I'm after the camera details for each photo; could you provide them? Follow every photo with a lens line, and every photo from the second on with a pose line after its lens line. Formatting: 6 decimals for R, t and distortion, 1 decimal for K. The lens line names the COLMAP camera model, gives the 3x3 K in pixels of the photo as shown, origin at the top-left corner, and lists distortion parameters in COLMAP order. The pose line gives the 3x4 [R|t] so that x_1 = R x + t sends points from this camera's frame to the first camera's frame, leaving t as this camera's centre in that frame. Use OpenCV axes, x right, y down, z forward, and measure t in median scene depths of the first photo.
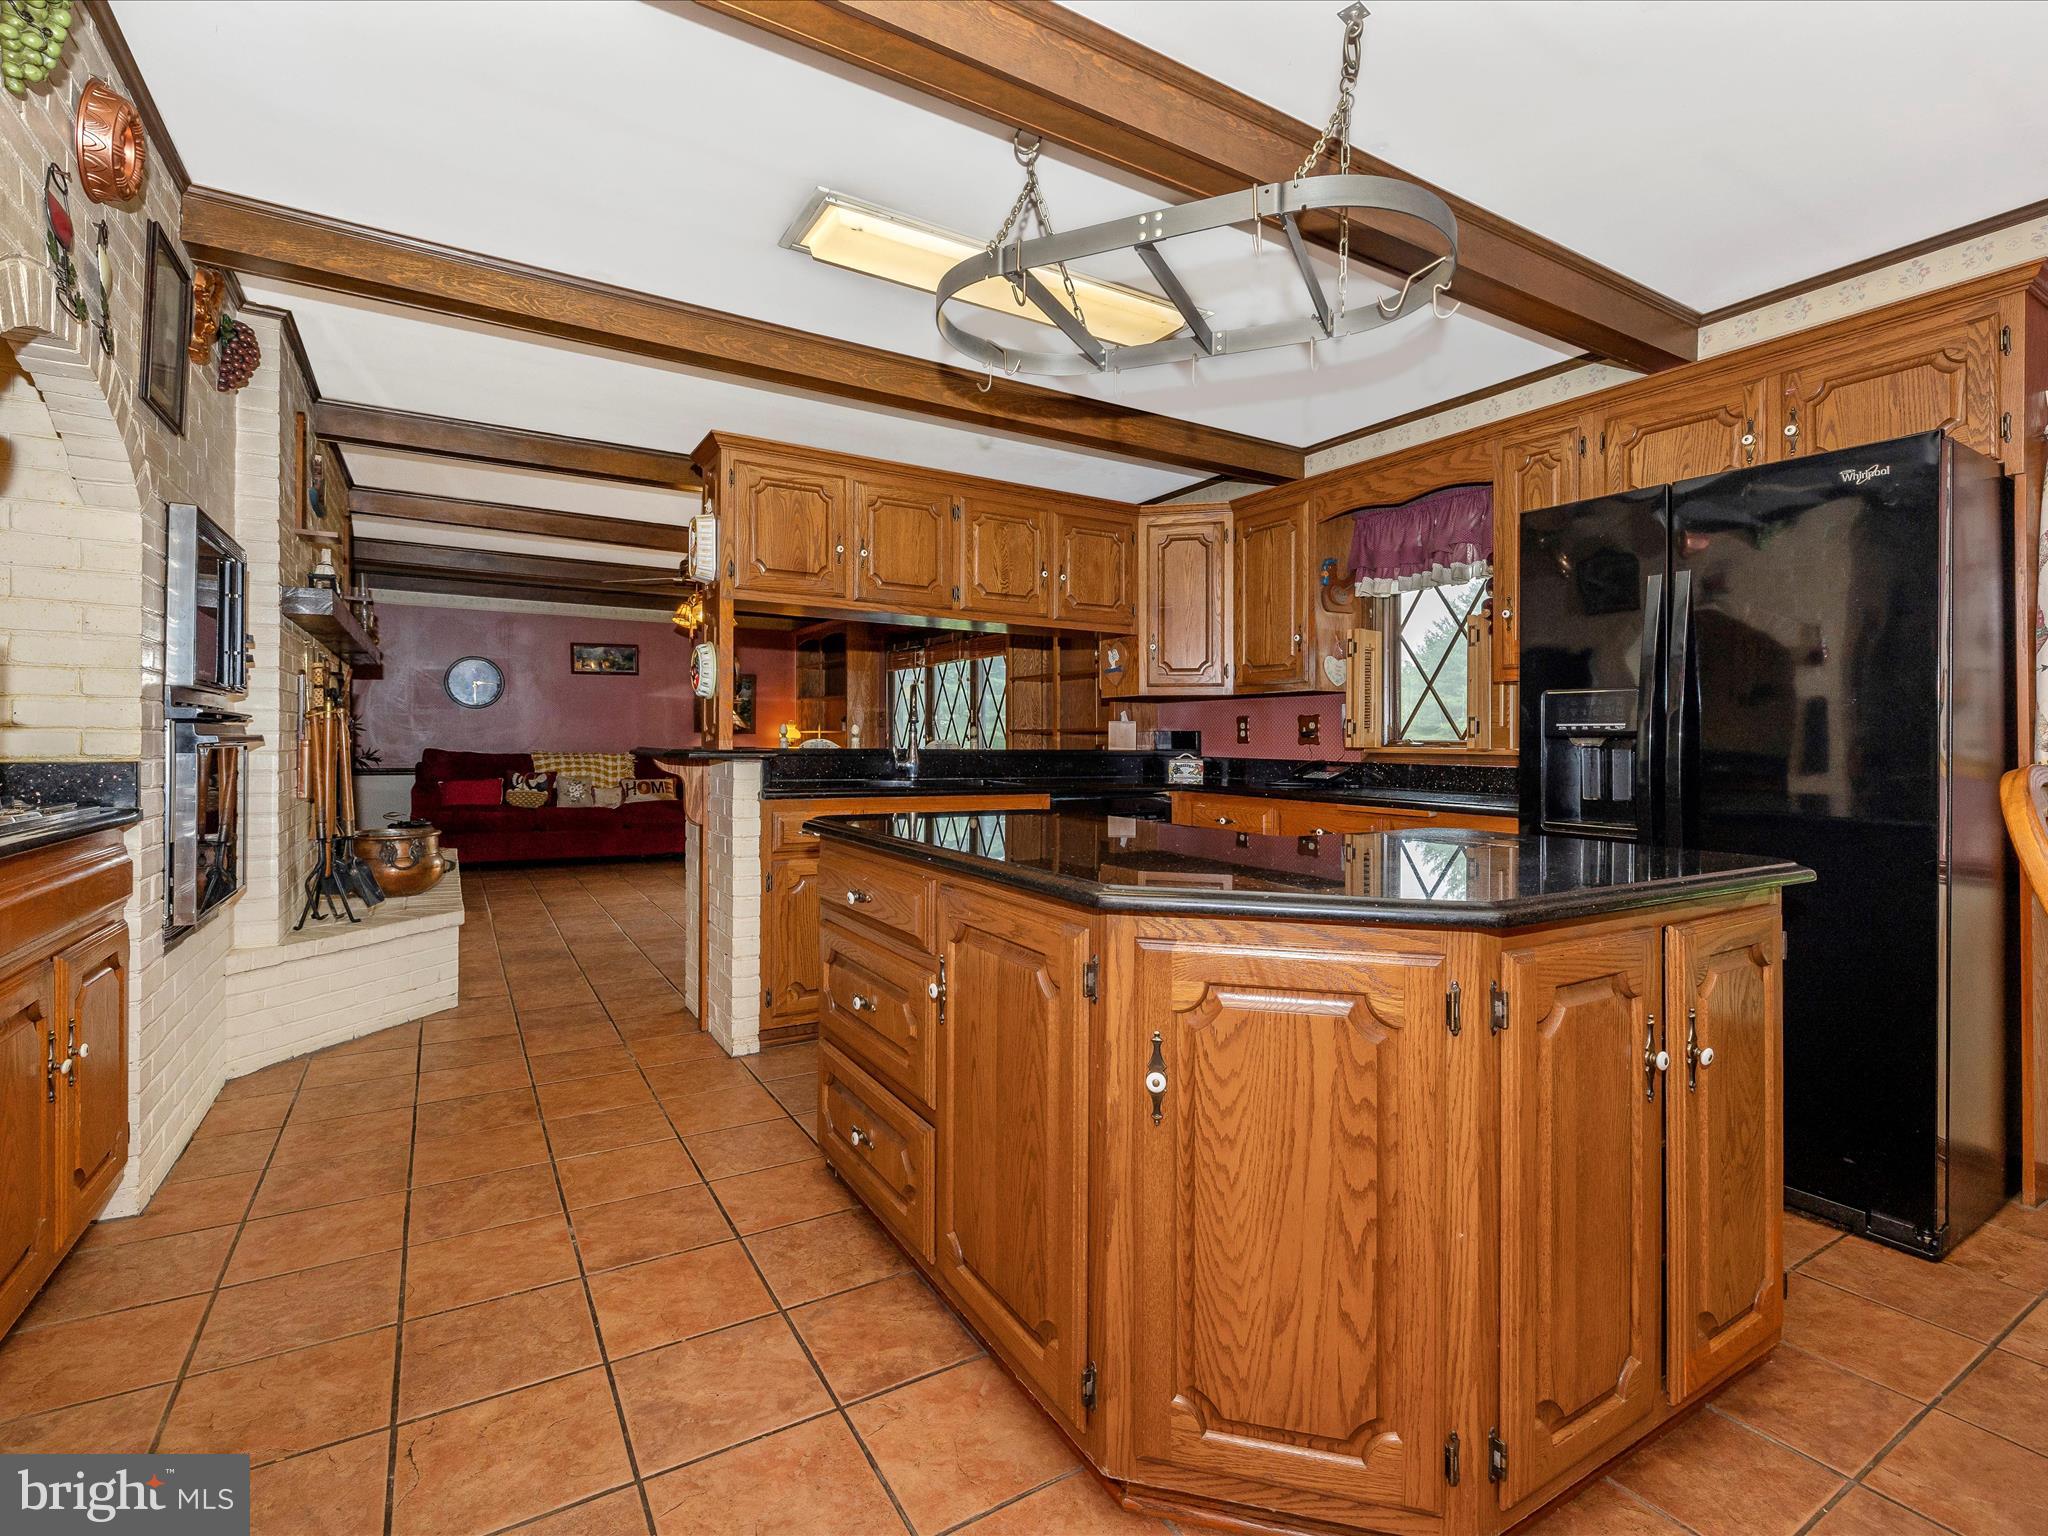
lens RADIAL K [[964.6, 0, 1024.0], [0, 964.6, 768.0], [0, 0, 1]] dist [-0.001261, -0.000046]
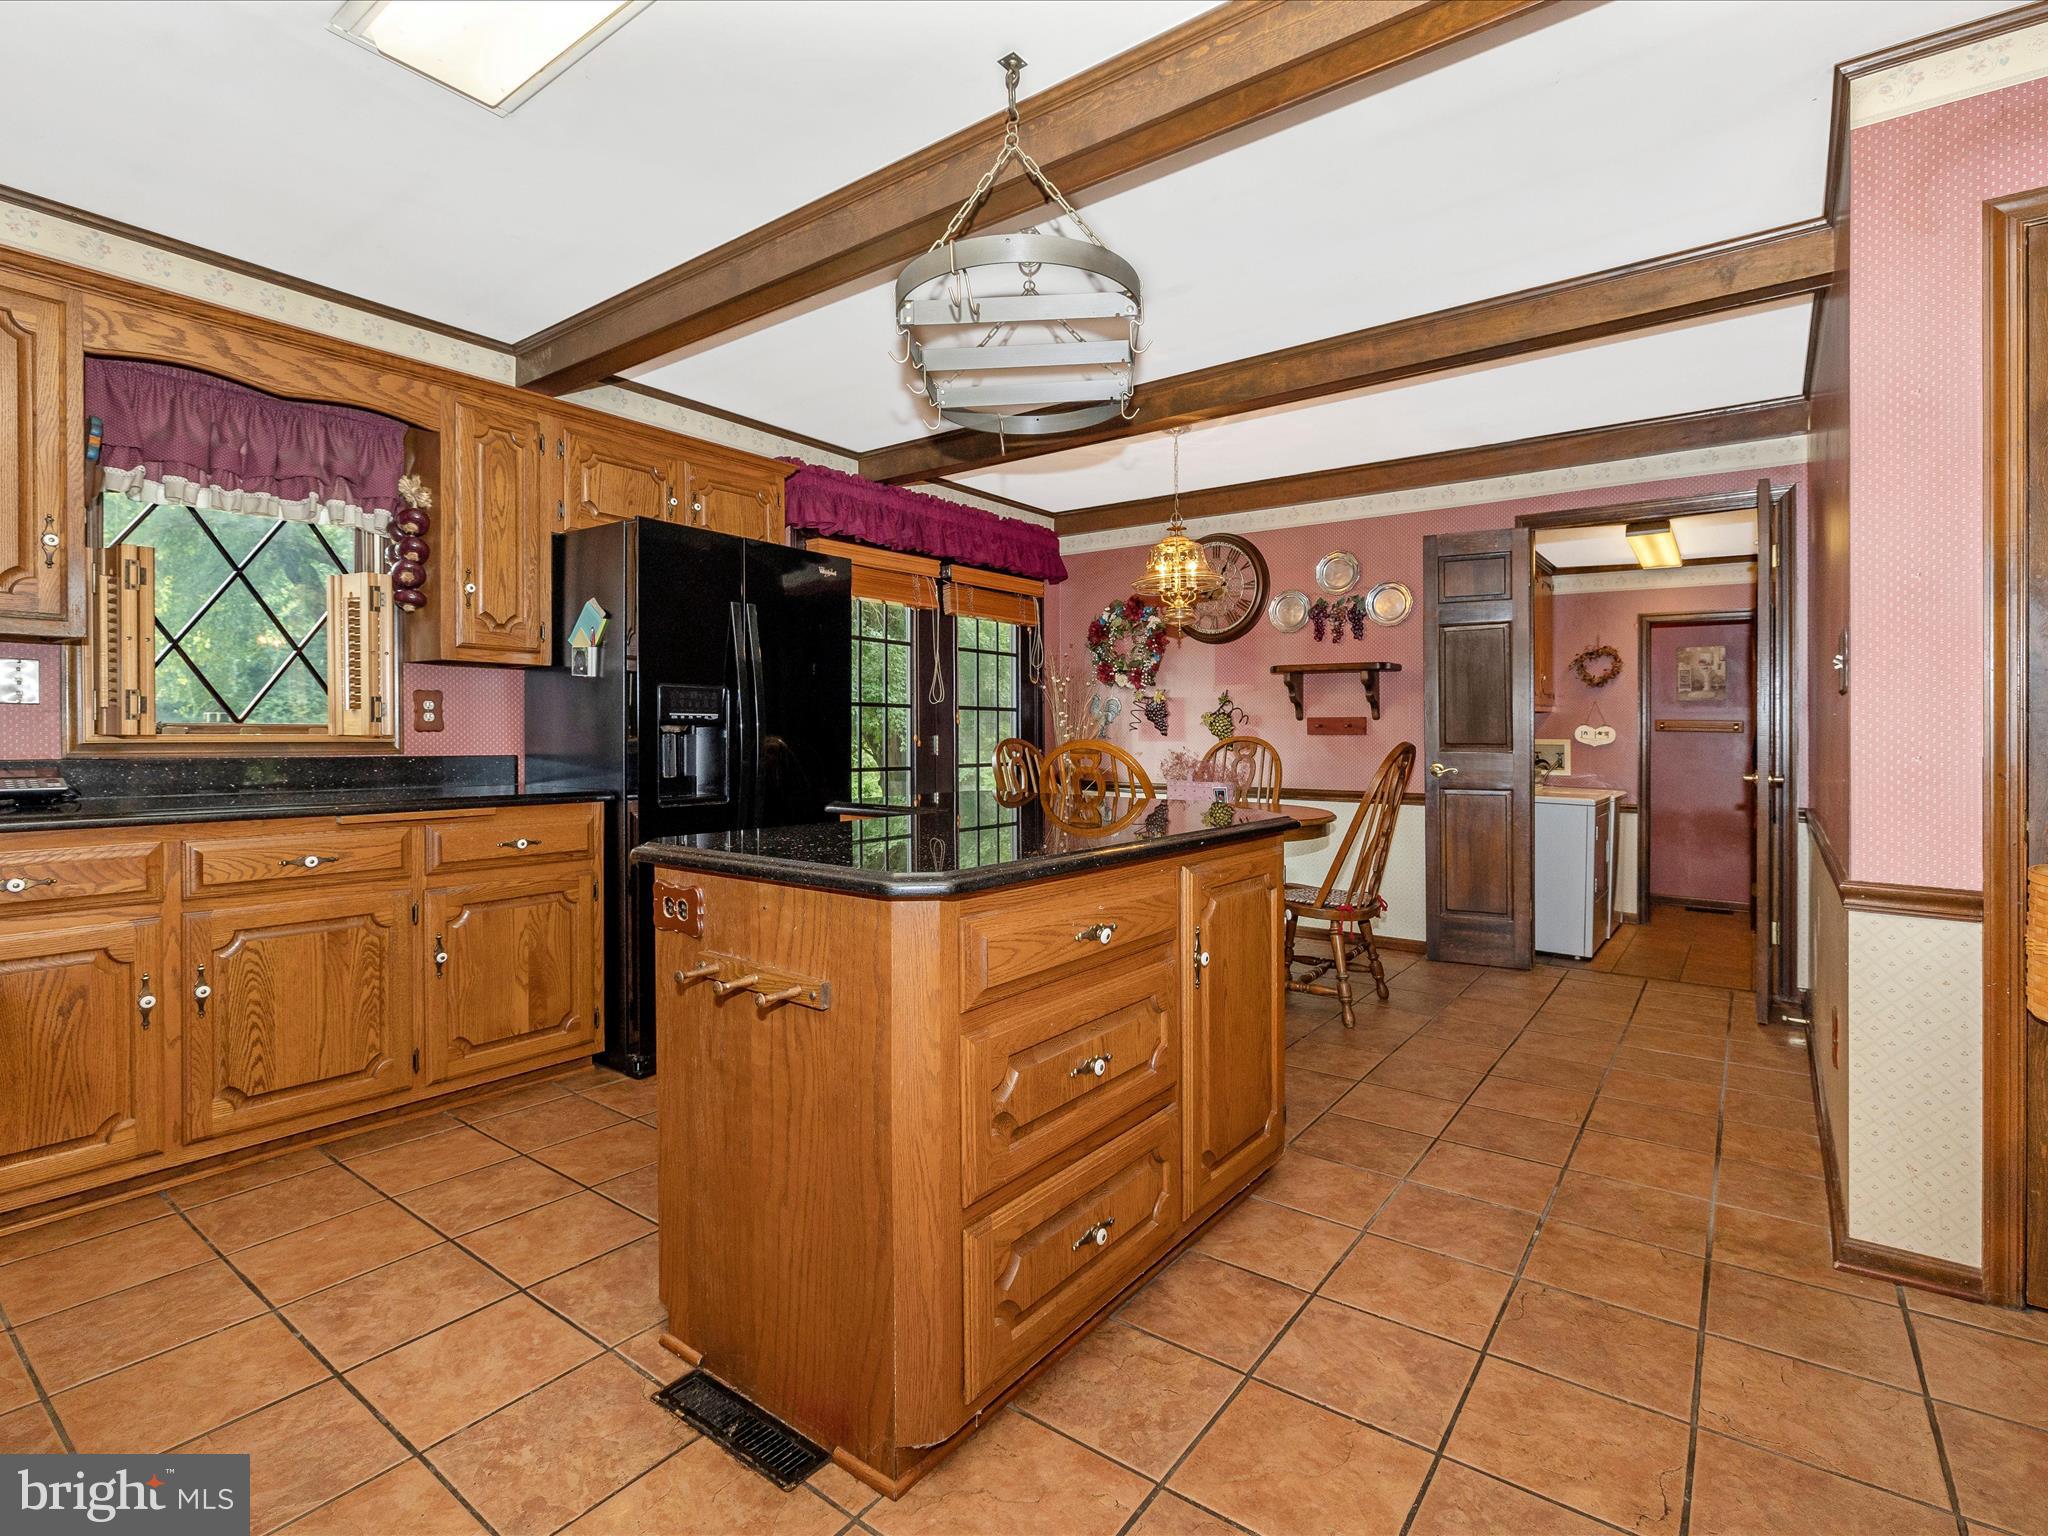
lens RADIAL K [[976.3, 0, 1040.5], [0, 976.3, 750.2], [0, 0, 1]] dist [-0.002994, -0.000270]
pose [[-0.382926, -0.026235, 0.923406, -0.485944], [0.016968, 0.999228, 0.035426, -0.024911], [-0.923623, 0.029234, -0.382185, 0.734914]]
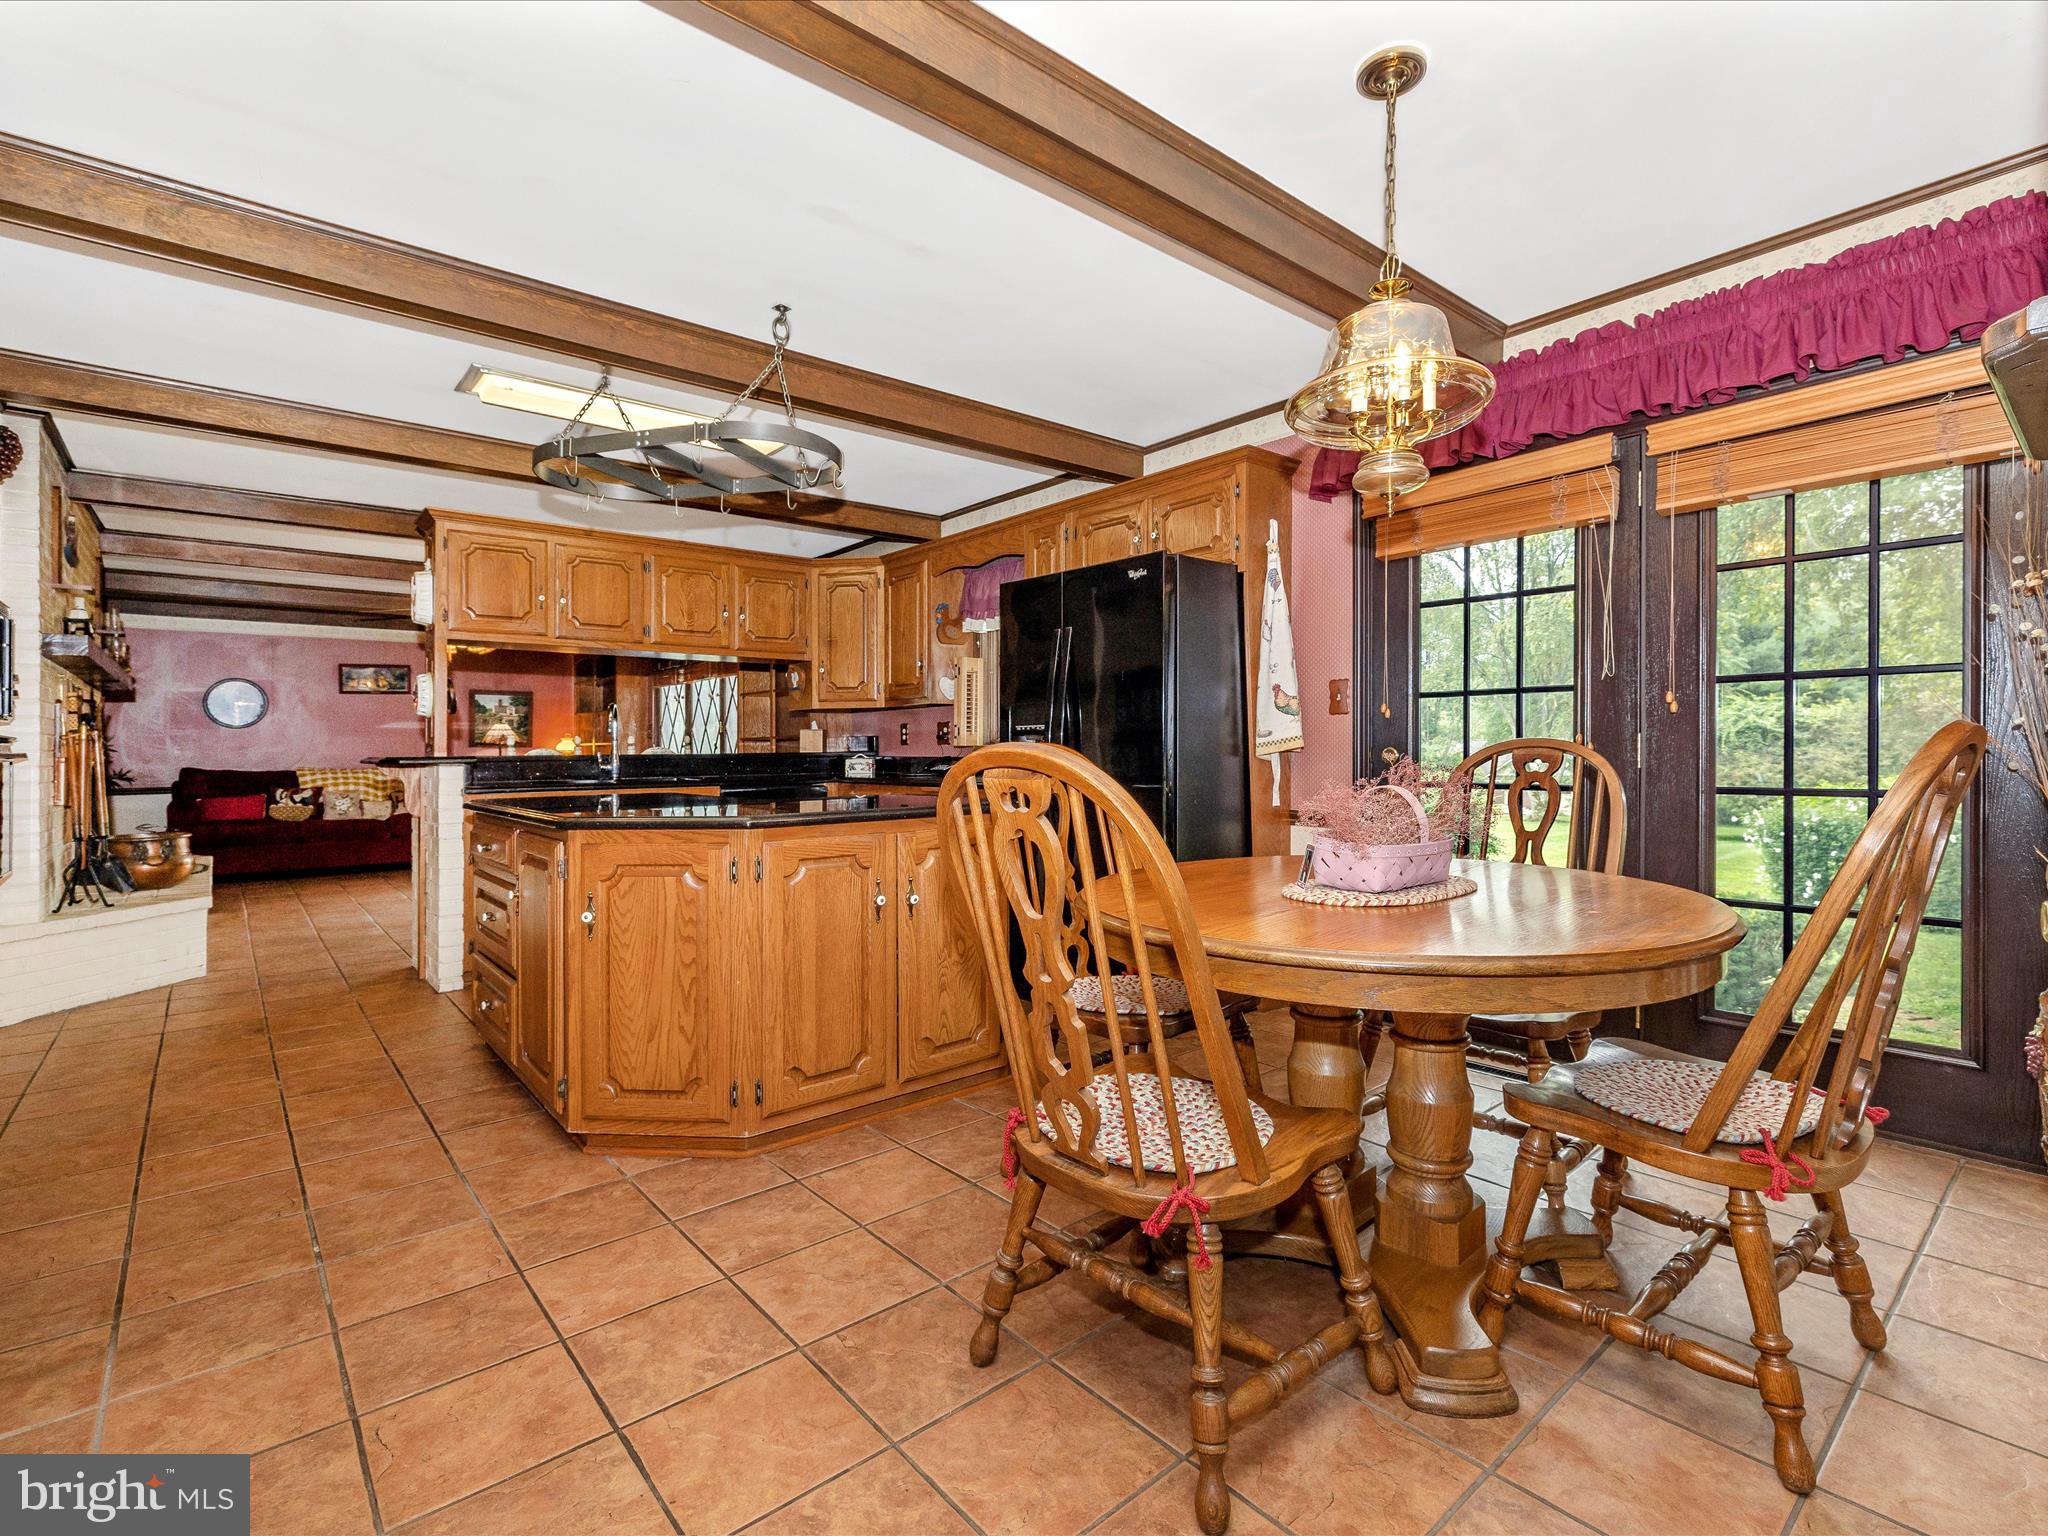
lens RADIAL K [[976.3, 0, 1040.5], [0, 976.3, 750.2], [0, 0, 1]] dist [-0.002994, -0.000270]
pose [[0.986875, -0.021925, 0.159988, 0.234754], [0.026192, 0.999354, -0.024609, 0.020948], [-0.159345, 0.028477, 0.986812, -0.346950]]
